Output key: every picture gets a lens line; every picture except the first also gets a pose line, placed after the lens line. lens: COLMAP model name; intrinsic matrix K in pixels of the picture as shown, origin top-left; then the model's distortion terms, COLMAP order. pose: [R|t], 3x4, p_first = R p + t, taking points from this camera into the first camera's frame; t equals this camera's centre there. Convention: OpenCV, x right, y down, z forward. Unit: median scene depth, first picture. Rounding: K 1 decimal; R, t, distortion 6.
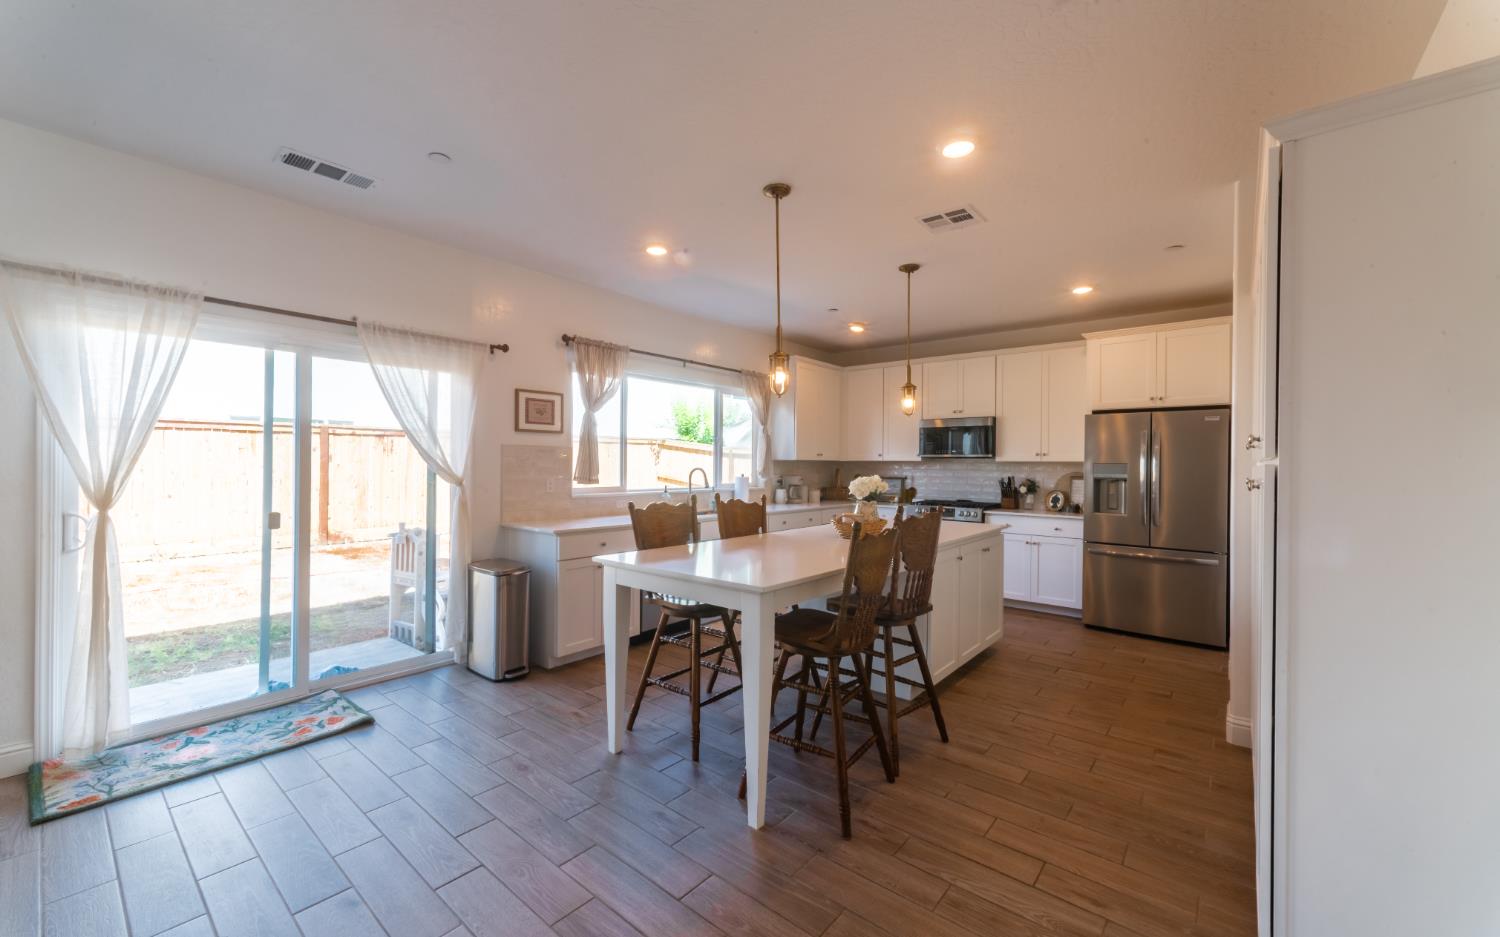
lens RADIAL K [[590.6, 0, 737.4], [0, 590.6, 463.7], [0, 0, 1]] dist [0.003710, 0.000522]
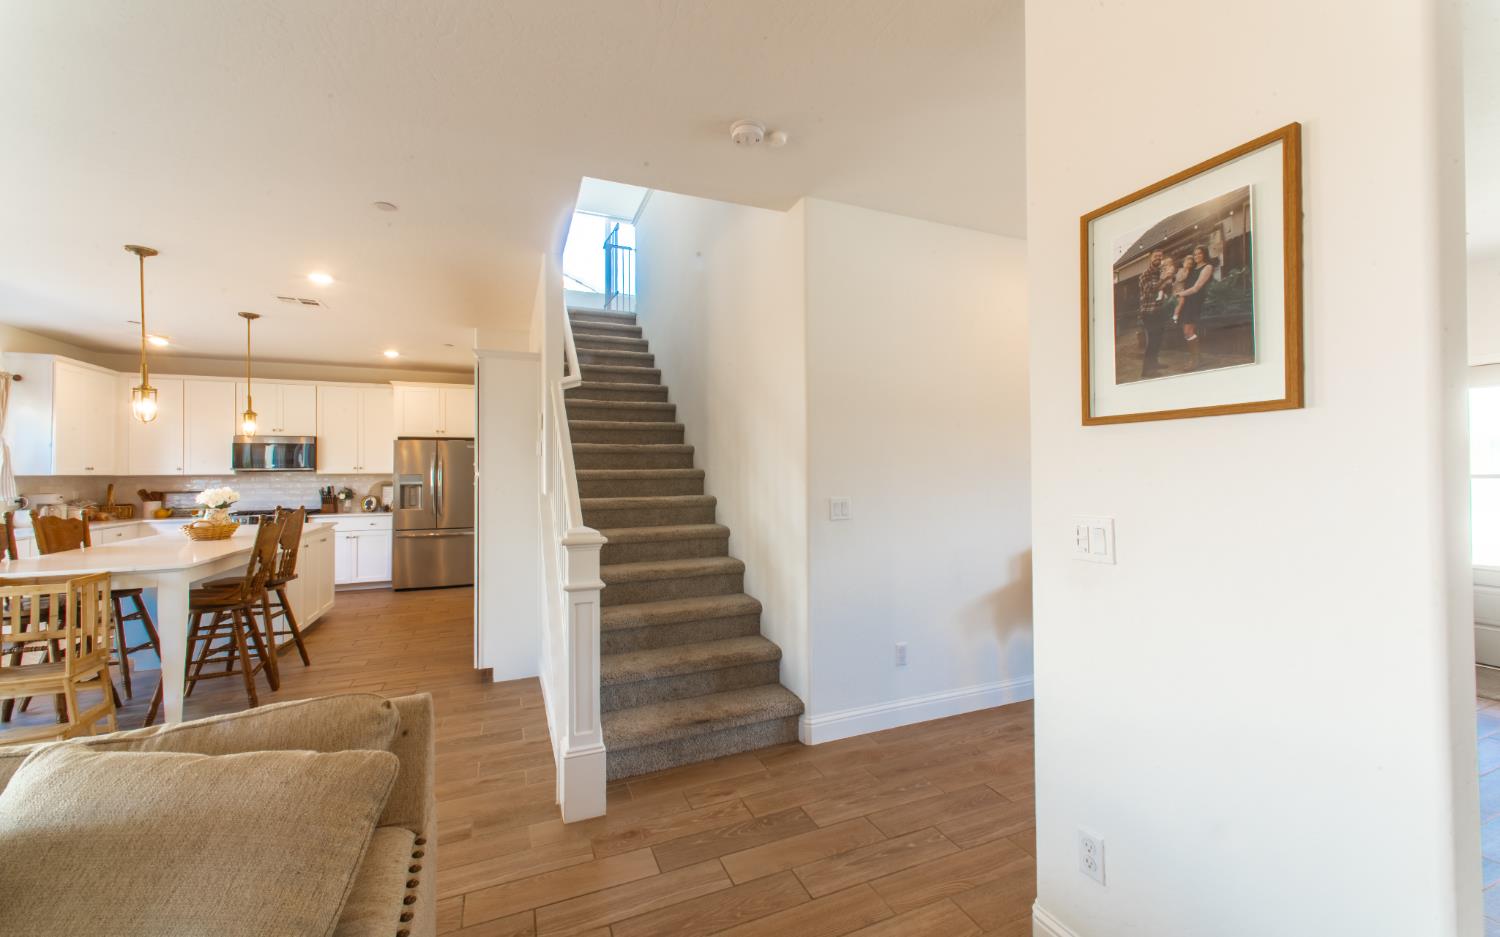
lens RADIAL K [[590.6, 0, 749.2], [0, 590.6, 466.0], [0, 0, 1]] dist [0.003710, 0.000522]
pose [[0.459924, -0.001551, 0.887957, -0.272248], [0.012362, 0.999913, -0.004656, -0.003865], [-0.887872, 0.013118, 0.459903, -0.397576]]
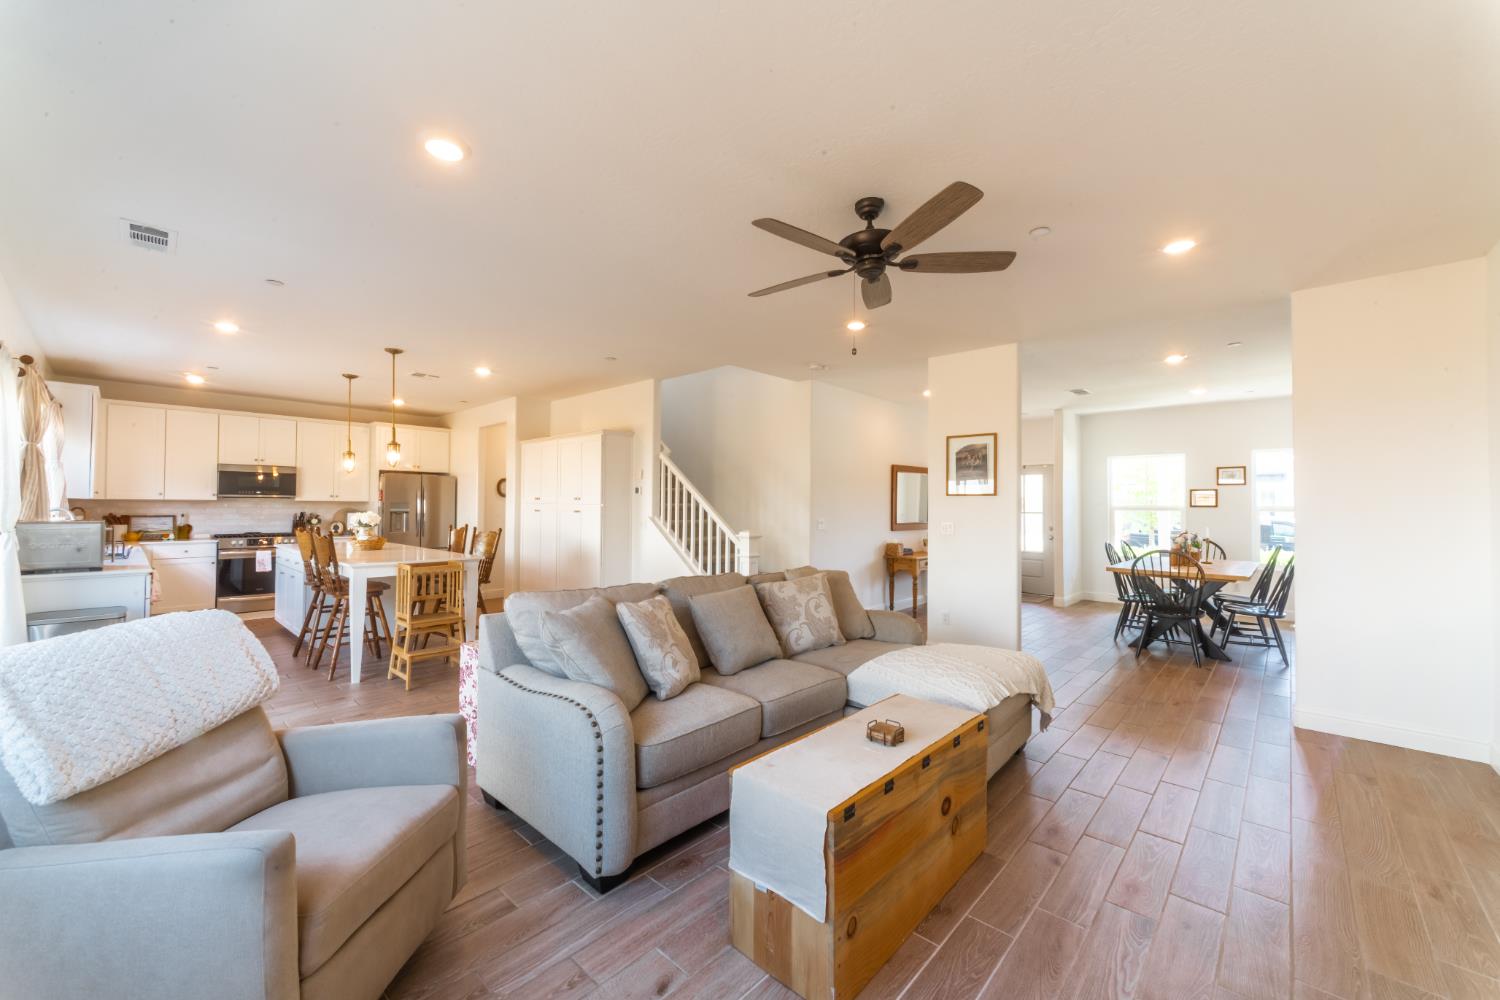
lens RADIAL K [[590.3, 0, 755.5], [0, 590.3, 496.7], [0, 0, 1]] dist [0.002184, 0.000517]
pose [[0.036919, 0.009029, 0.999277, -1.035337], [-0.007300, 0.999935, -0.008766, -0.010590], [-0.999292, -0.006971, 0.036983, -0.092869]]
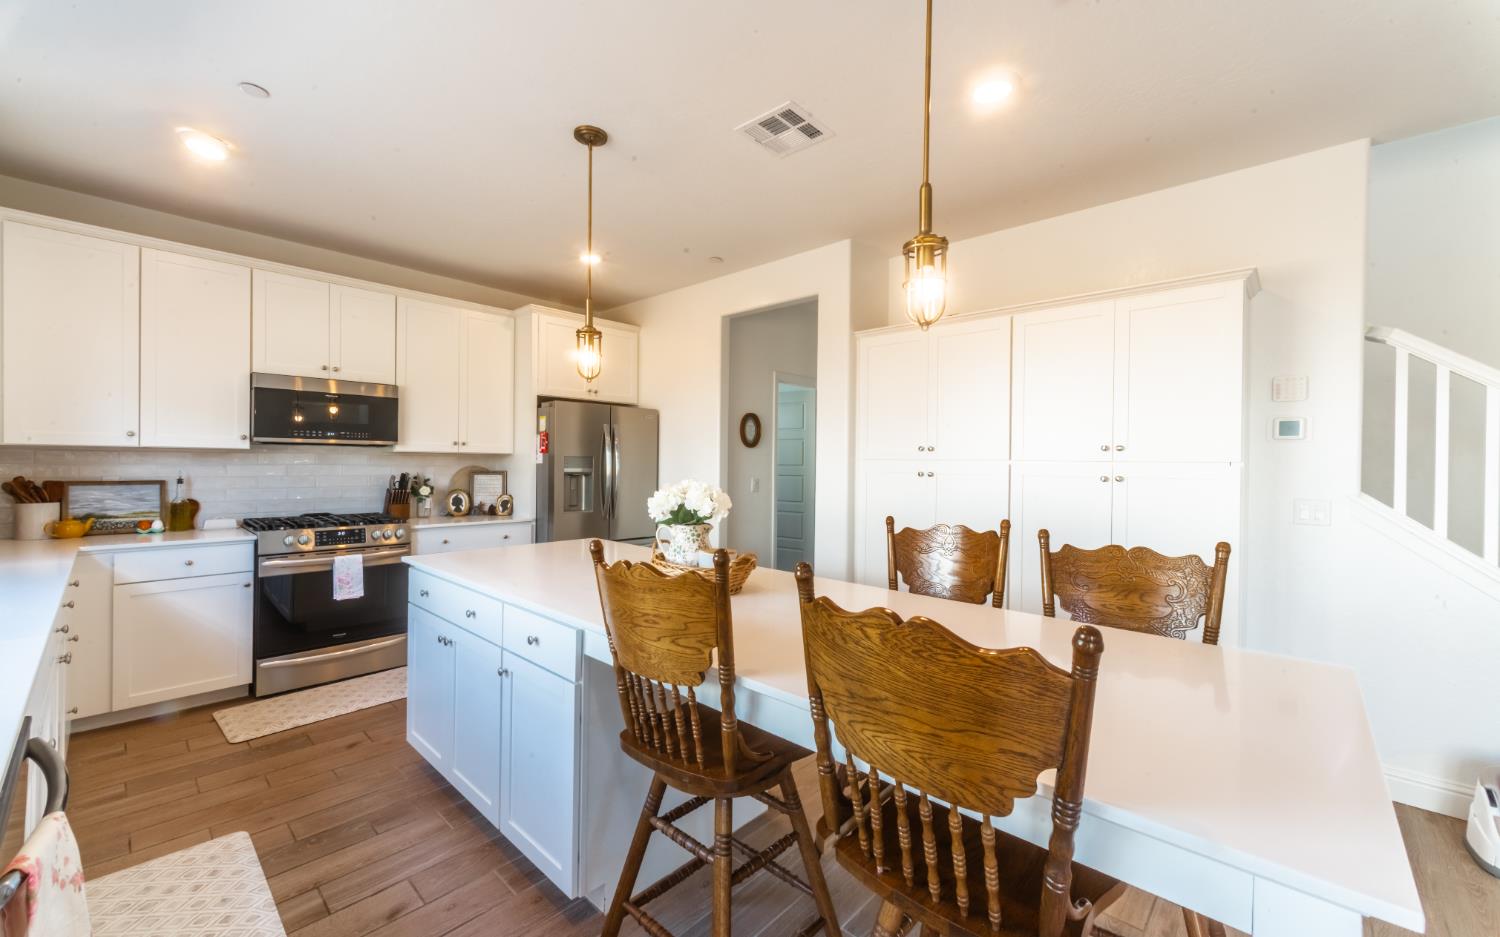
lens RADIAL K [[590.6, 0, 735.2], [0, 590.6, 470.2], [0, 0, 1]] dist [0.003710, 0.000522]
pose [[0.054475, -0.021060, 0.998293, -0.272567], [-0.012132, 0.999690, 0.021751, -0.002475], [-0.998441, -0.013296, 0.054203, 0.699360]]
